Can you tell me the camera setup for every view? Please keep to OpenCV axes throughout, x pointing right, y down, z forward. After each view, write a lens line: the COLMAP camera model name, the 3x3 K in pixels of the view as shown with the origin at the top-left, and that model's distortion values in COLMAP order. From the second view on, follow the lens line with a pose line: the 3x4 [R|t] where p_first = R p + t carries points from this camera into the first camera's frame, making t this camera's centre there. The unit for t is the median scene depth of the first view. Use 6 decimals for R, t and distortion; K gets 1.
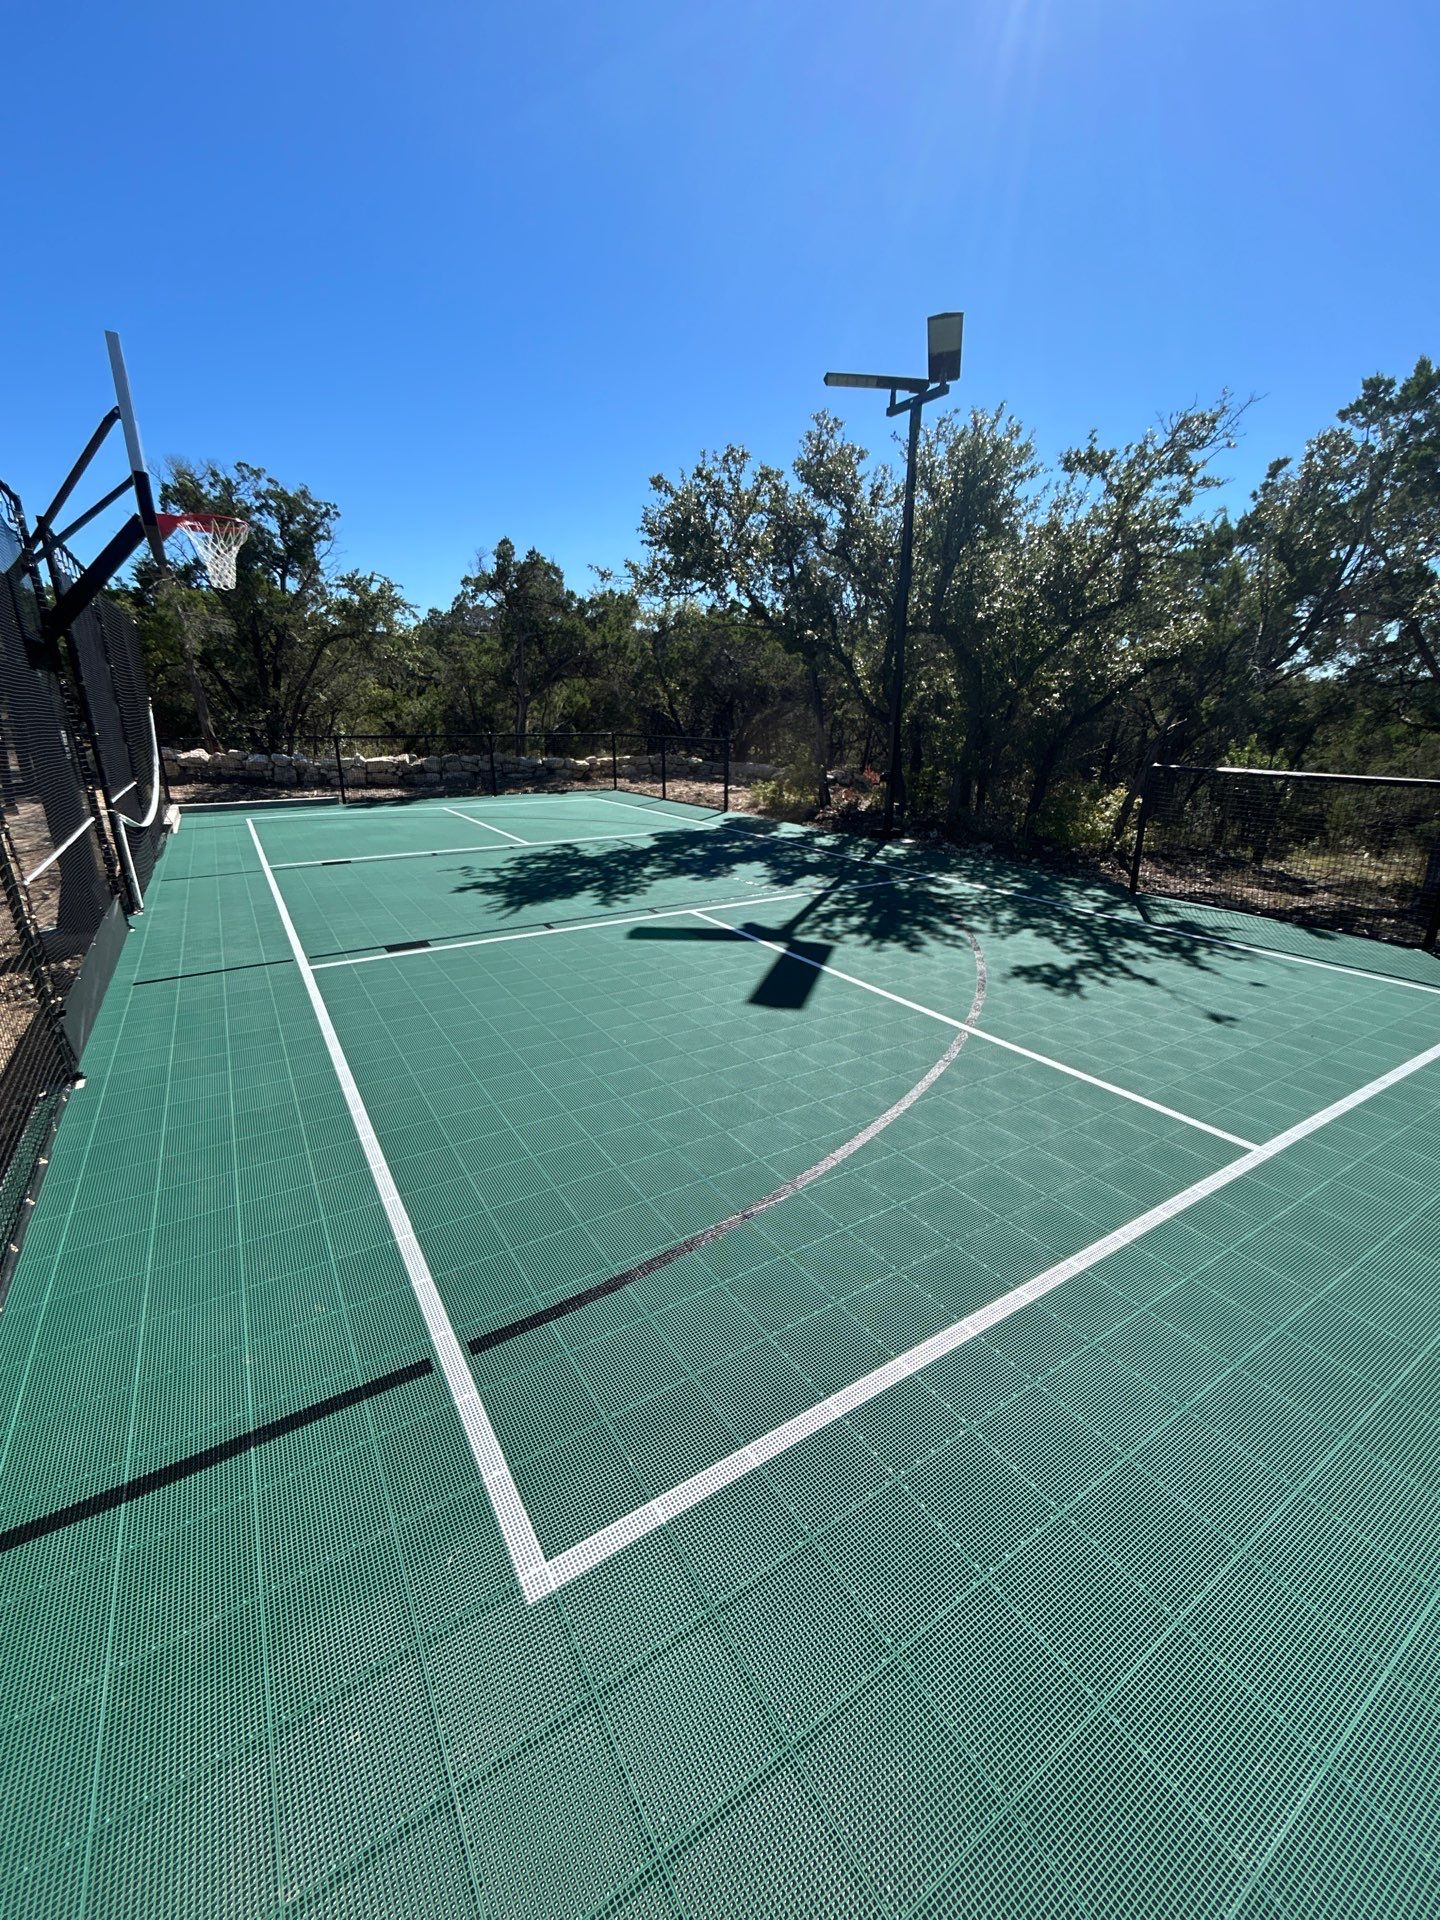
lens RADIAL K [[762.3, 0, 720.0], [0, 762.3, 960.0], [0, 0, 1]] dist [-0.010577, 0.000102]
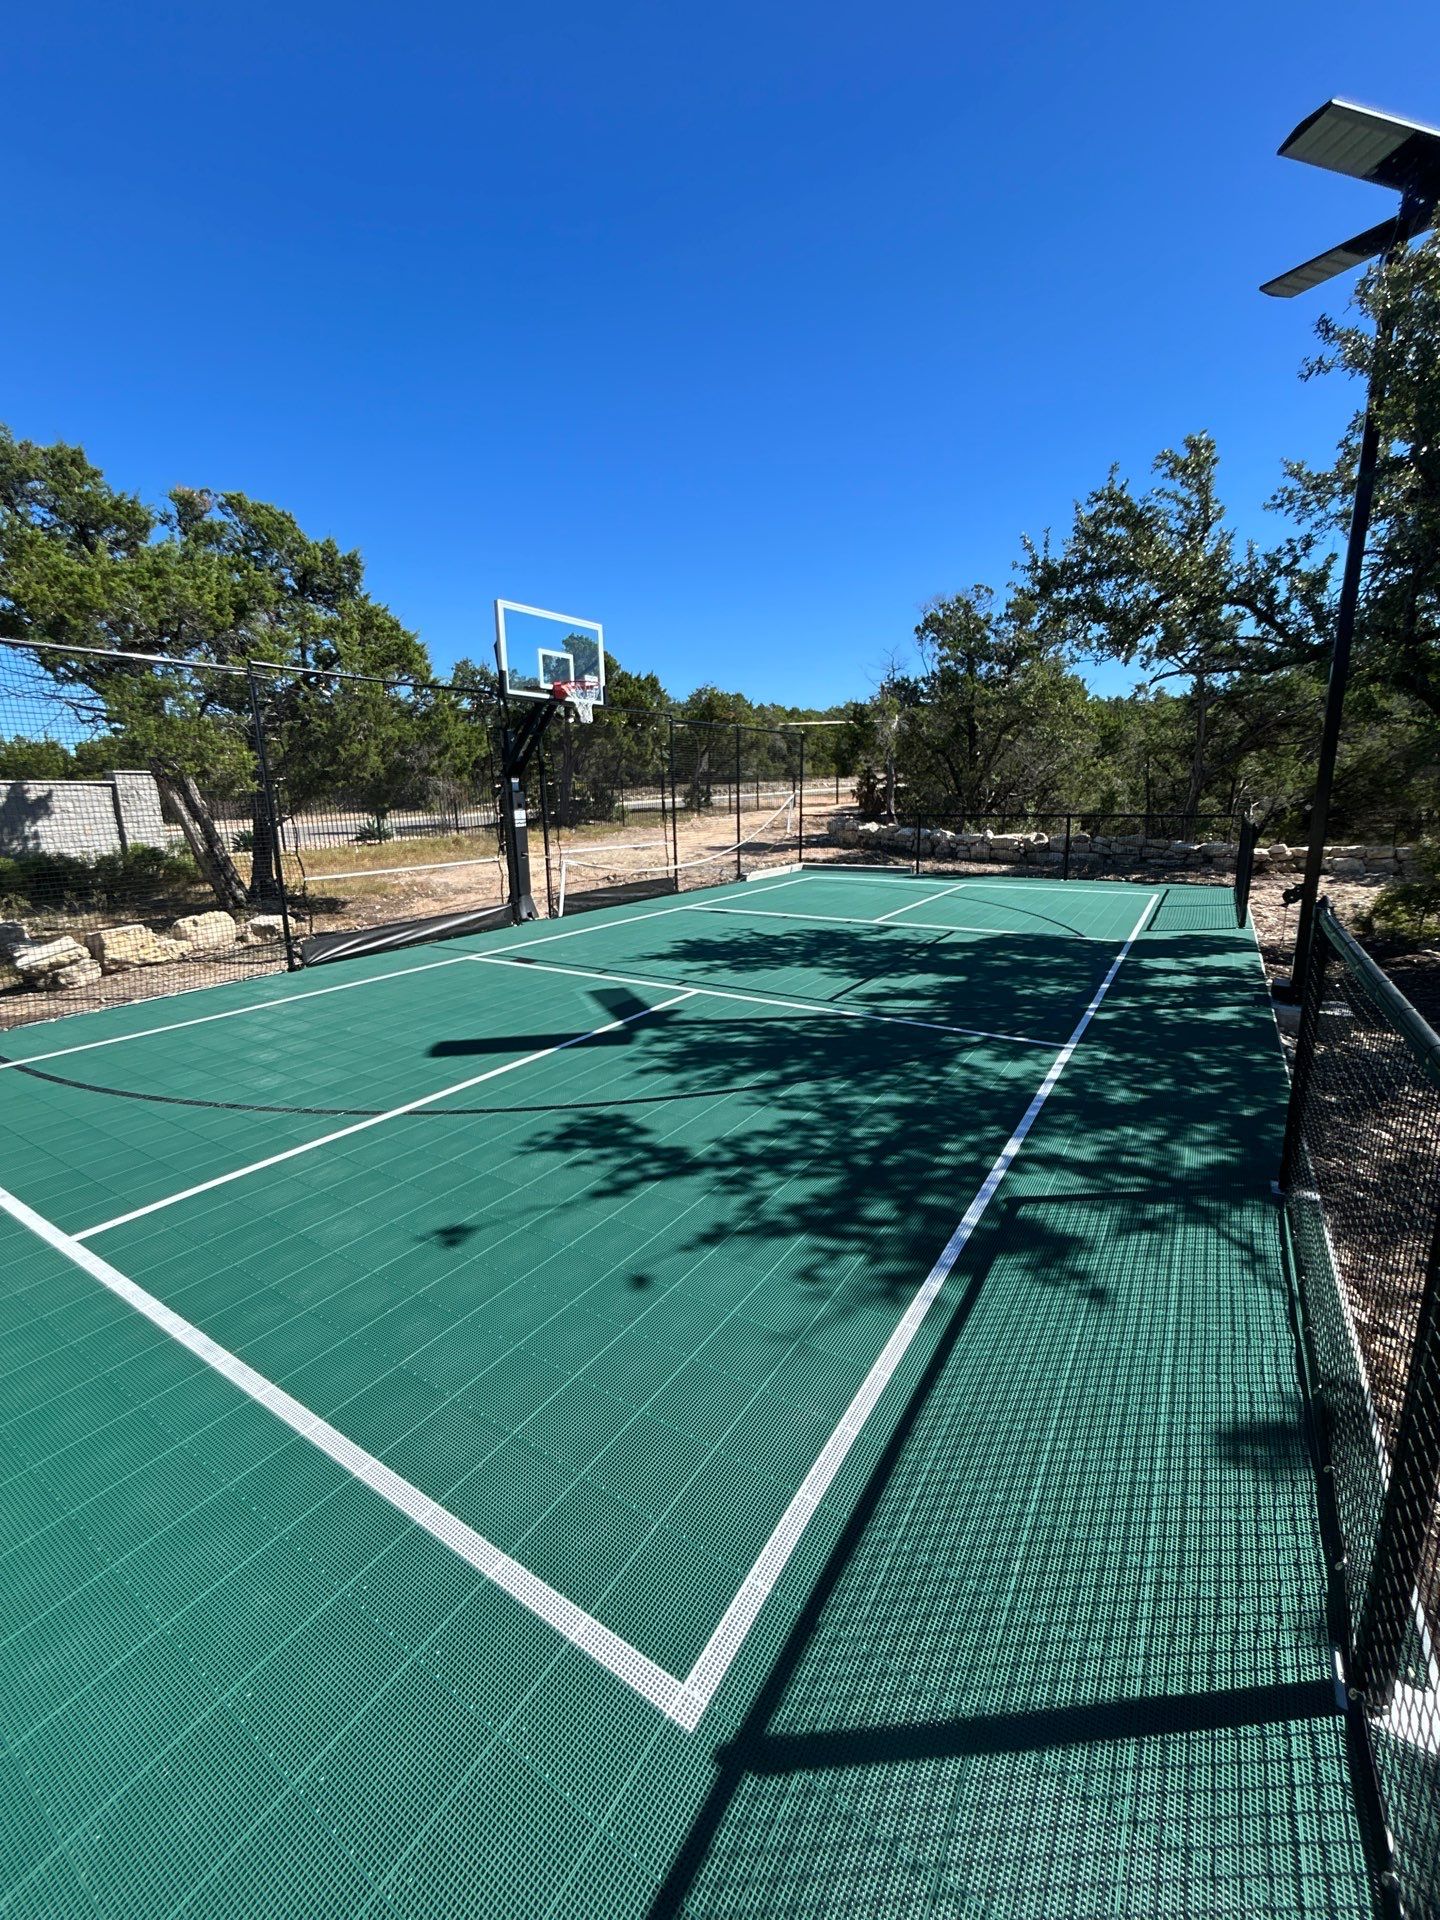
lens RADIAL K [[781.5, 0, 722.6], [0, 781.5, 942.8], [0, 0, 1]] dist [0.022705, 0.000171]
pose [[0.426797, 0.158245, -0.890395, 1.107610], [-0.262476, 0.963866, 0.045489, -0.225888], [0.865419, 0.214293, 0.452911, 0.675927]]
